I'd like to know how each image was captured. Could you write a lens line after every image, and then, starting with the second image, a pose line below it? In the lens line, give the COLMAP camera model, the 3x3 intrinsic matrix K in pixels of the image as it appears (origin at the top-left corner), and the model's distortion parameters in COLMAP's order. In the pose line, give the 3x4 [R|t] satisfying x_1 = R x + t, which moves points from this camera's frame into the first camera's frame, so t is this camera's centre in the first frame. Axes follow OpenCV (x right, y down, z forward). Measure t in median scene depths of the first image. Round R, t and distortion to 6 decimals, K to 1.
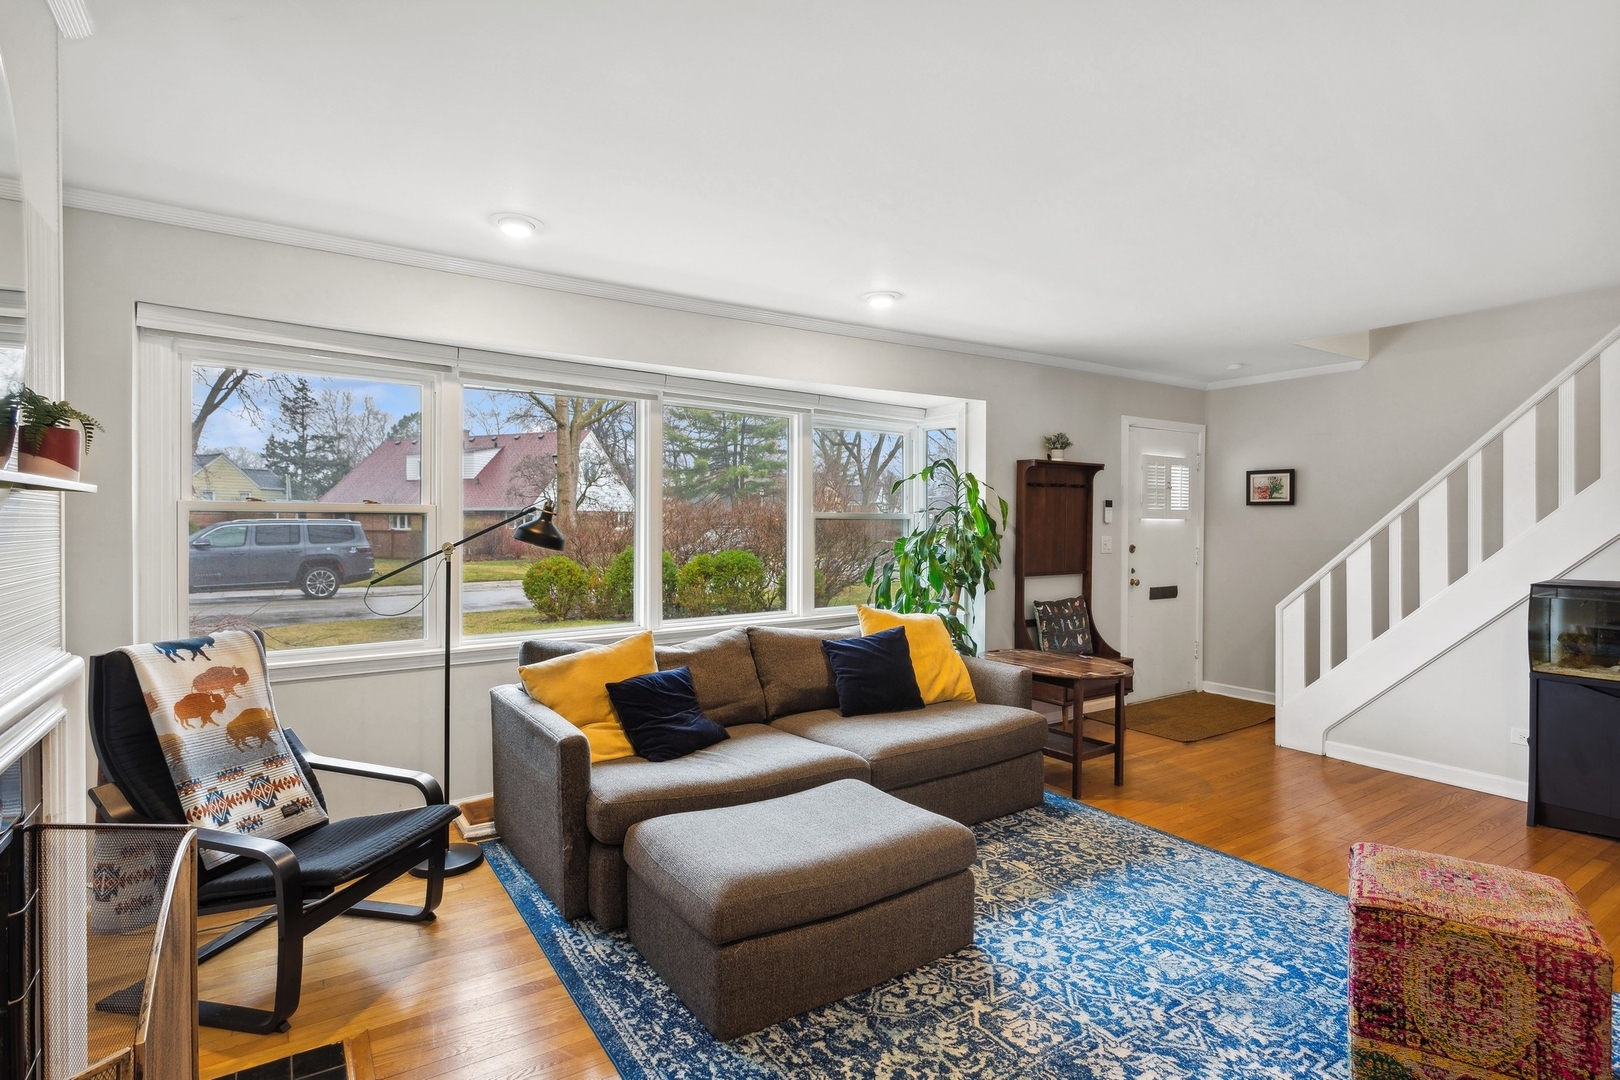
lens RADIAL K [[809.2, 0, 780.5], [0, 809.2, 523.7], [0, 0, 1]] dist [-0.019674, 0.009096]
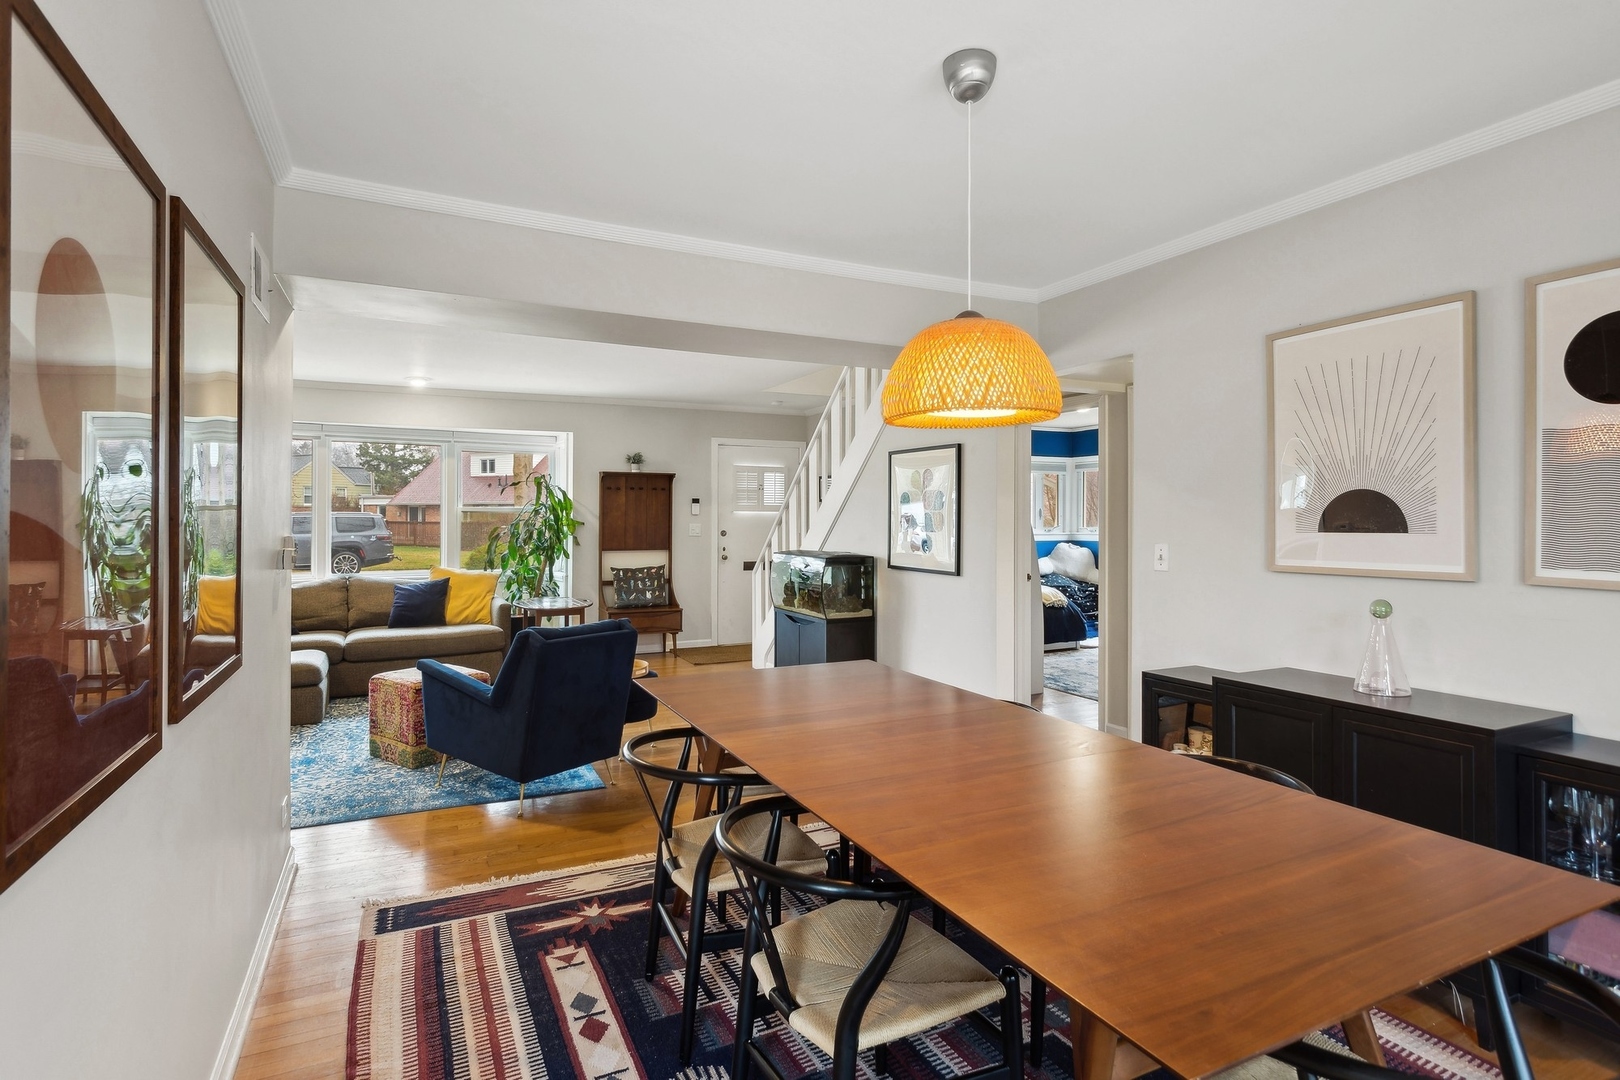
lens RADIAL K [[809.2, 0, 780.5], [0, 809.2, 523.7], [0, 0, 1]] dist [-0.019674, 0.009096]
pose [[0.992753, 0.001335, -0.120167, 0.723233], [-0.000237, 0.999958, 0.009155, 0.001874], [0.120174, -0.009061, 0.992711, -0.384597]]
